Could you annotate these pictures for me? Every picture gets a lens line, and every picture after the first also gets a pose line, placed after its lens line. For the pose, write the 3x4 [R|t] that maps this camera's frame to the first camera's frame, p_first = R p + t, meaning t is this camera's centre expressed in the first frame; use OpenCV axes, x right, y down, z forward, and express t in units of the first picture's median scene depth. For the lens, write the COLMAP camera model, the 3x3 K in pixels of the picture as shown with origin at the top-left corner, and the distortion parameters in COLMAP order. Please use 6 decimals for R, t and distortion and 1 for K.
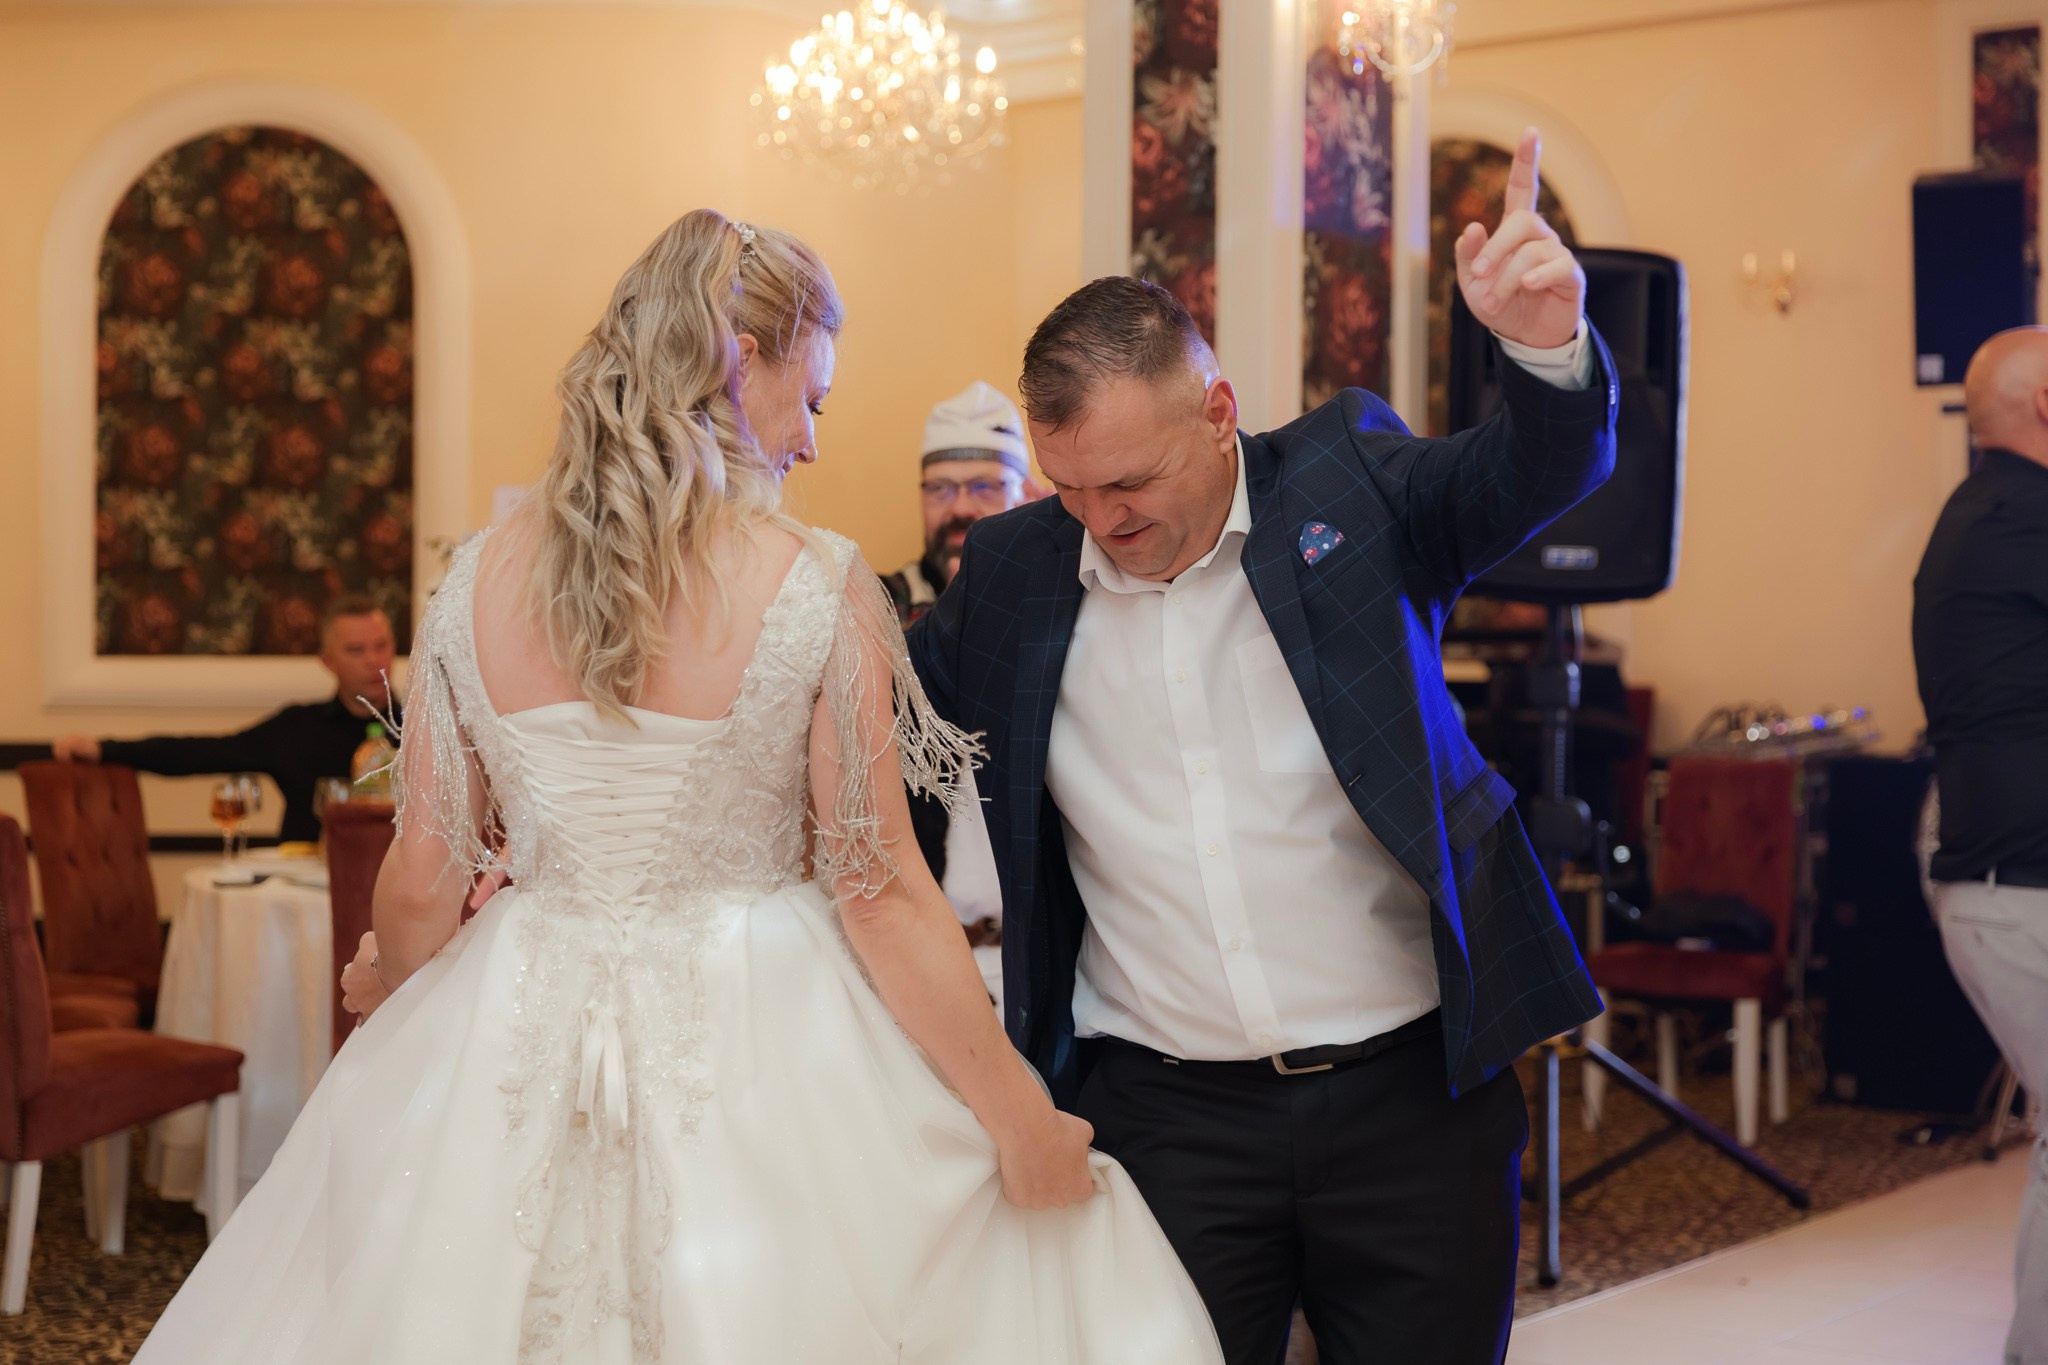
lens RADIAL K [[3225.5, 0, 1009.1], [0, 3225.5, 685.0], [0, 0, 1]] dist [0.031113, 0.000000]
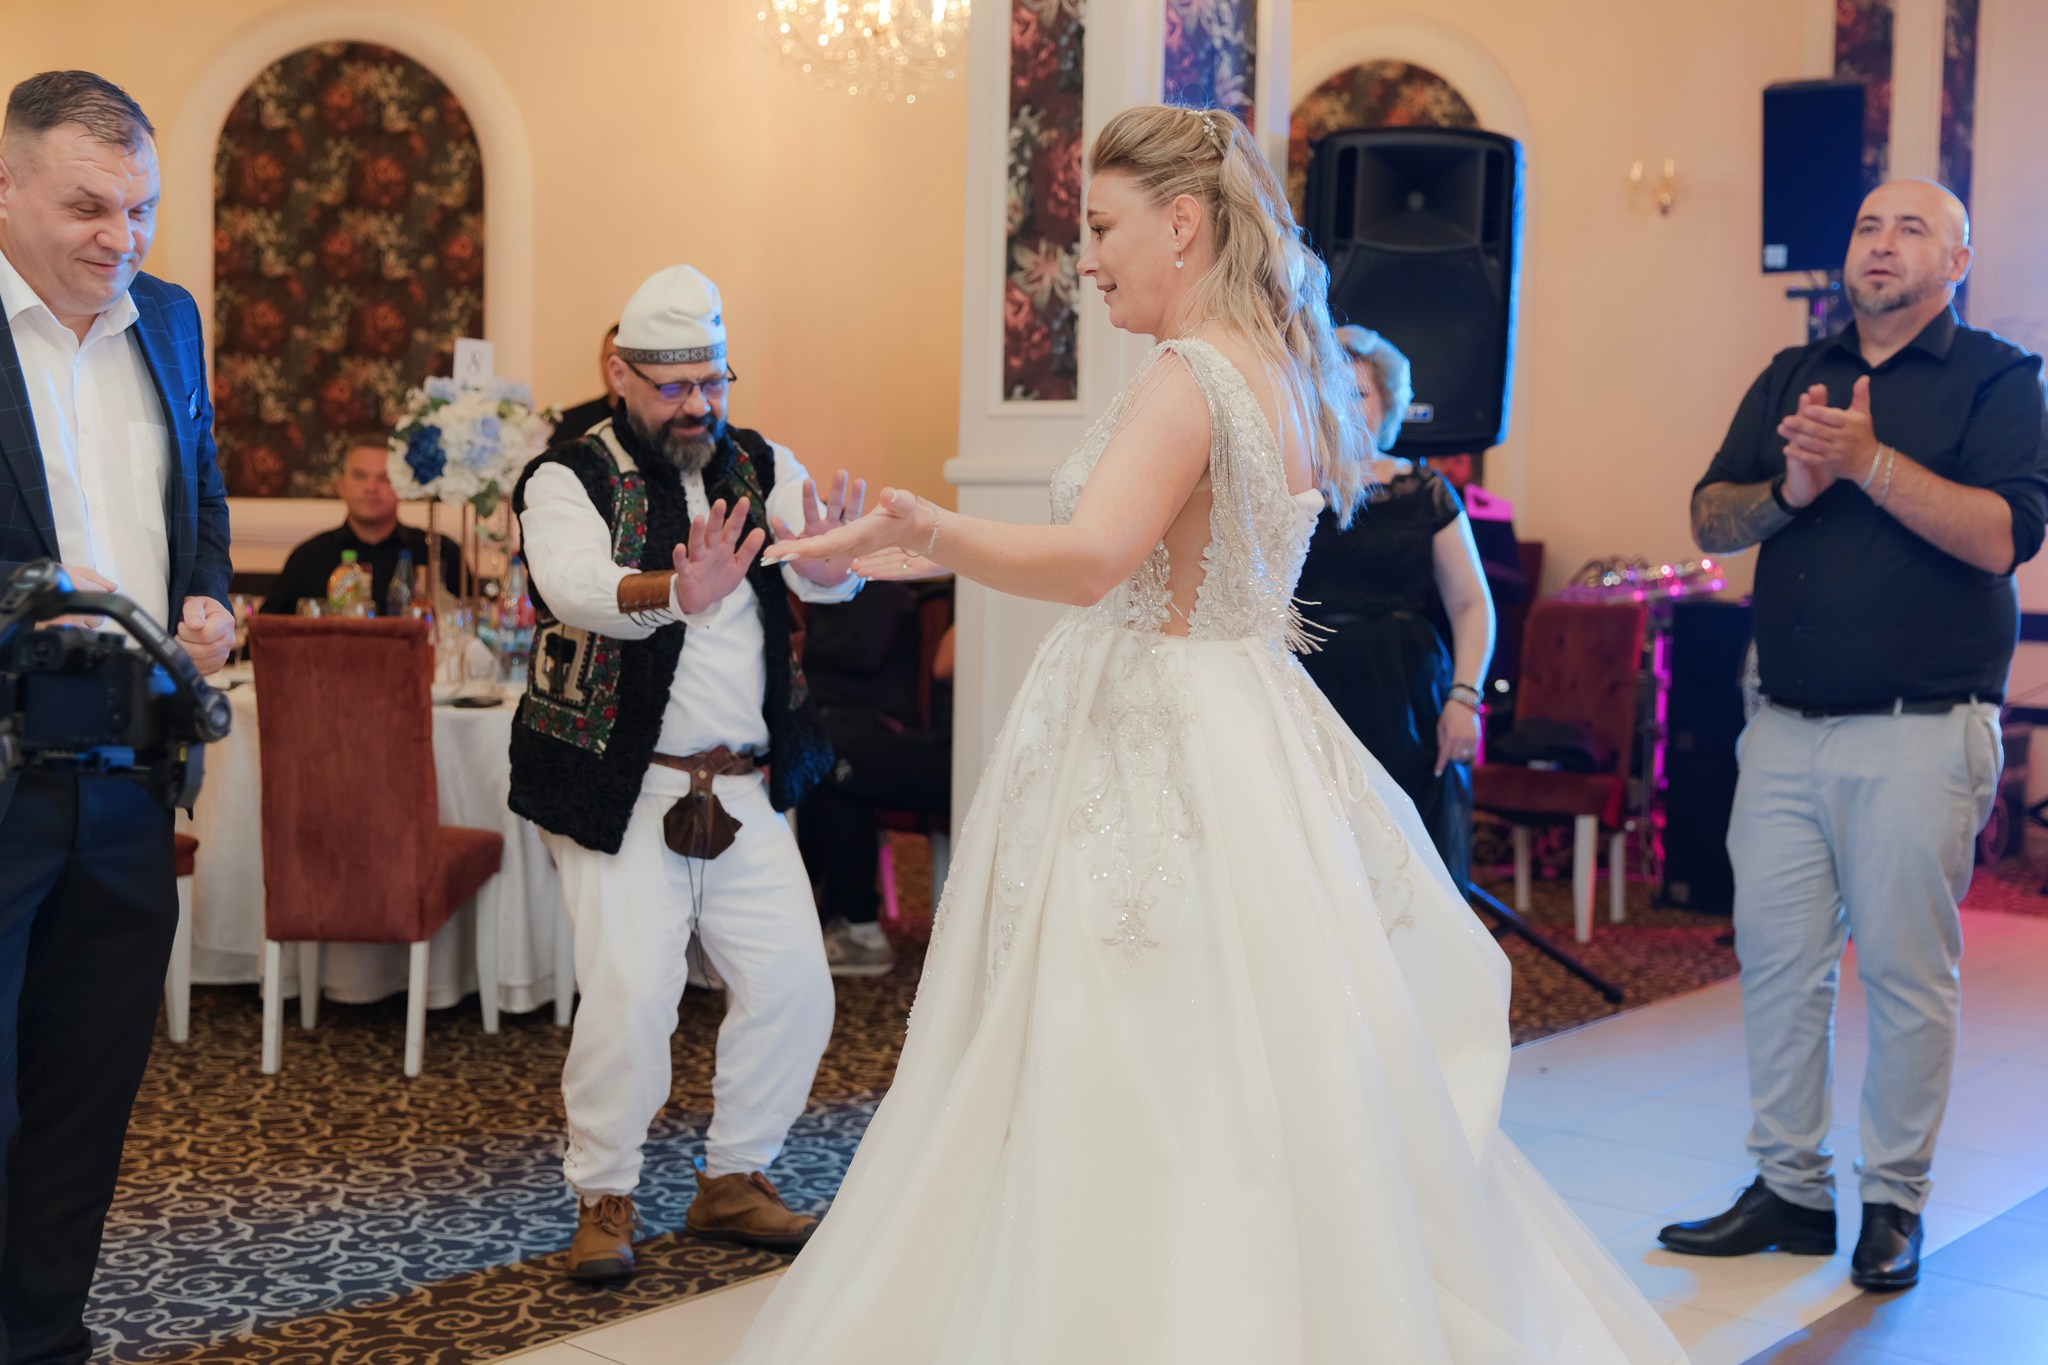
lens RADIAL K [[2537.5, 0, 1035.7], [0, 2537.5, 691.7], [0, 0, 1]] dist [0.029735, 0.000000]
pose [[0.999109, 0.016585, -0.038814, 0.066808], [-0.014400, 0.998332, 0.055910, 0.007081], [0.039676, -0.055301, 0.997681, 0.104534]]
